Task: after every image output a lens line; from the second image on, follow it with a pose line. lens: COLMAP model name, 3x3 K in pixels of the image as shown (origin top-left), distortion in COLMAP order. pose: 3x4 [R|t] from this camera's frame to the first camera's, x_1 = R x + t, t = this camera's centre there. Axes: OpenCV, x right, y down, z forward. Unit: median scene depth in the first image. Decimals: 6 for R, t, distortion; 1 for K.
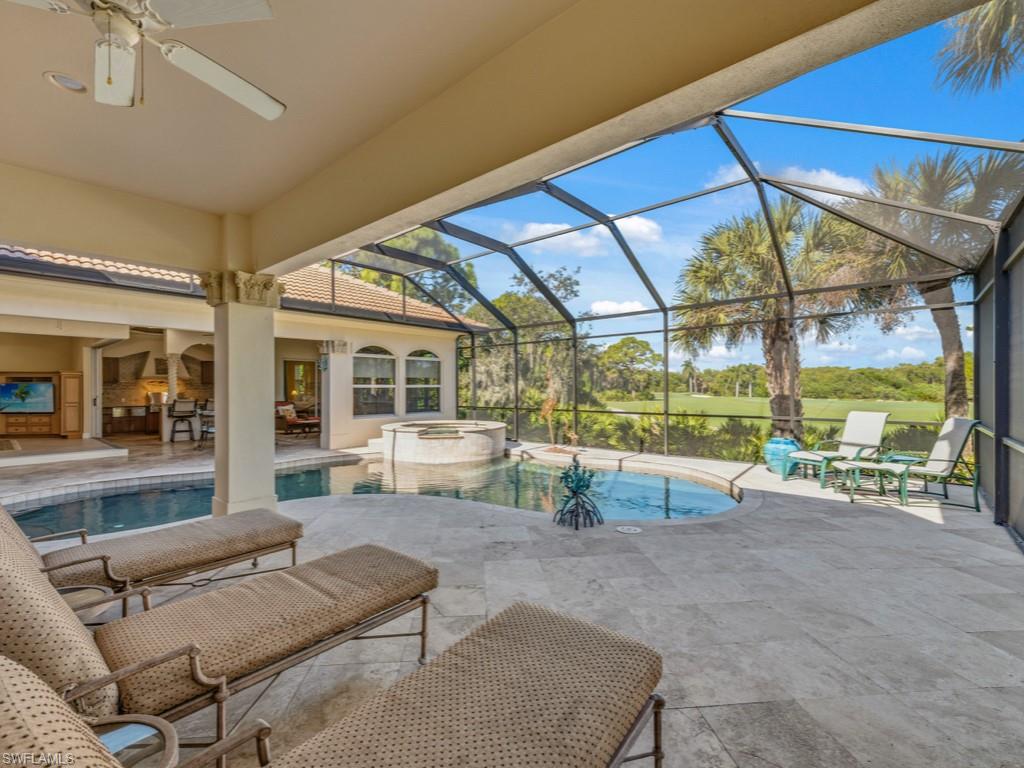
lens RADIAL K [[449.6, 0, 511.2], [0, 449.6, 383.4], [0, 0, 1]] dist [0.009986, -0.001571]
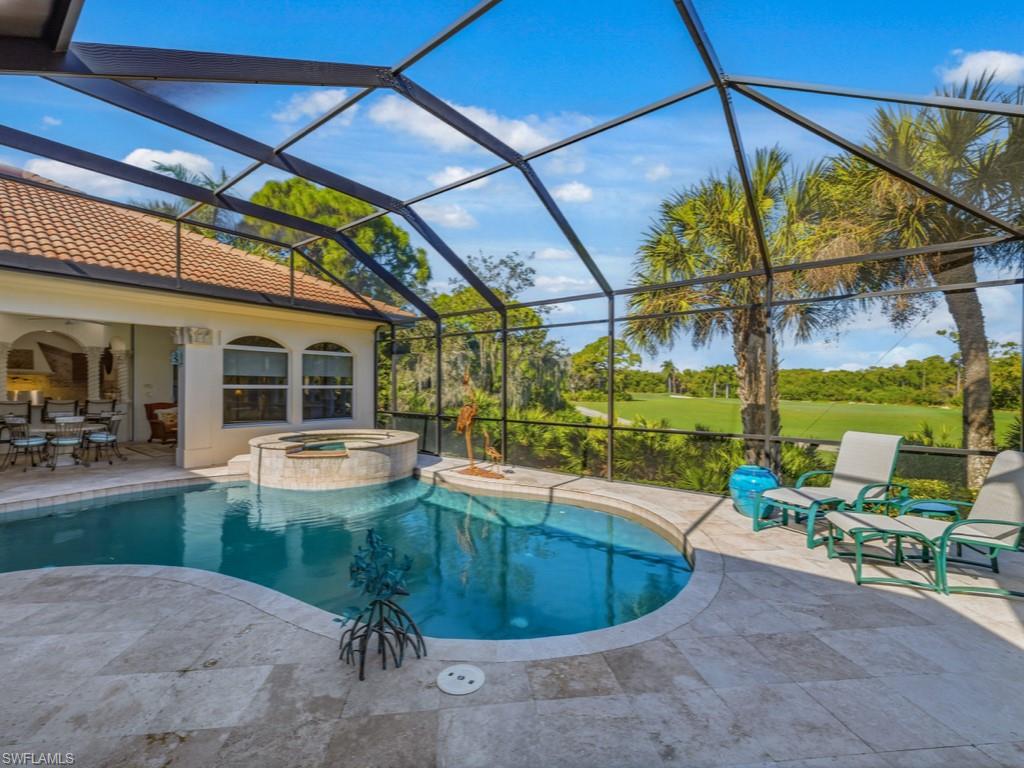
lens RADIAL K [[449.6, 0, 513.7], [0, 449.6, 385.2], [0, 0, 1]] dist [0.009986, -0.001571]
pose [[0.999005, 0.009366, 0.043612, 0.129321], [-0.009657, 0.999933, 0.006450, -0.007386], [-0.043548, -0.006864, 0.999028, 0.209371]]
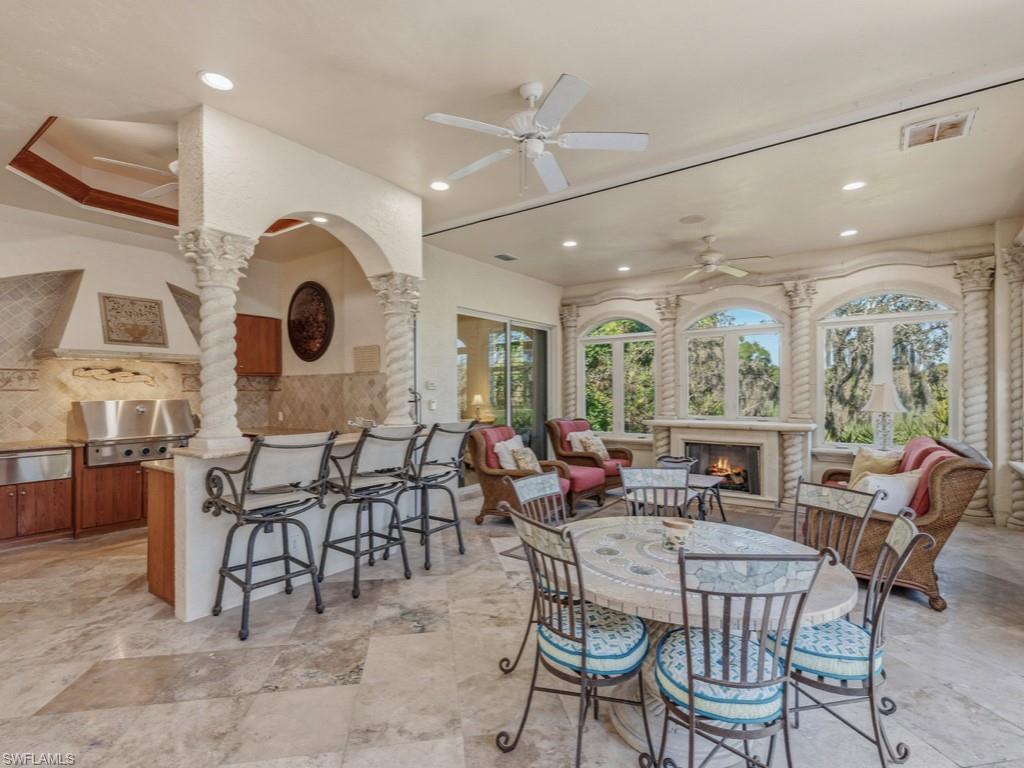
lens RADIAL K [[488.6, 0, 510.3], [0, 488.6, 388.6], [0, 0, 1]] dist [0.001497, -0.002597]
pose [[0.994619, 0.000107, 0.103603, -0.738938], [-0.000579, 0.999990, 0.004533, 0.013757], [-0.103602, -0.004569, 0.994608, 0.864195]]
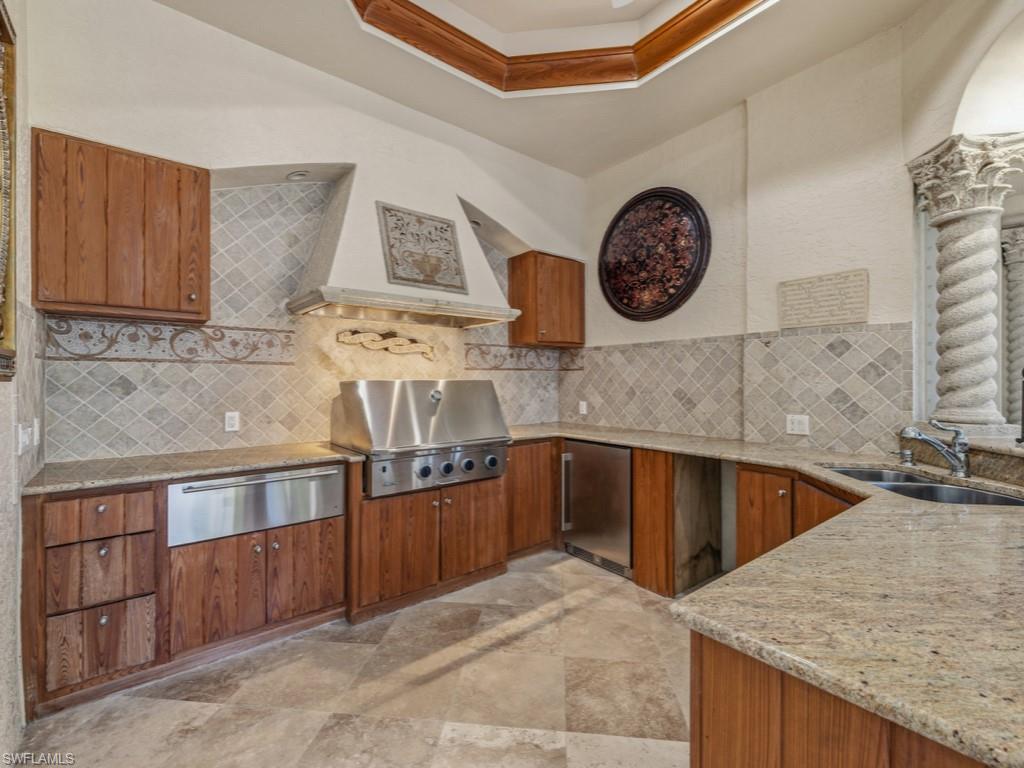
lens RADIAL K [[449.6, 0, 516.8], [0, 449.6, 378.5], [0, 0, 1]] dist [0.009986, -0.001571]
pose [[0.984750, -0.000465, -0.173975, -0.963113], [0.001329, 0.999987, 0.004849, 0.025647], [0.173970, -0.005006, 0.984738, 1.135022]]
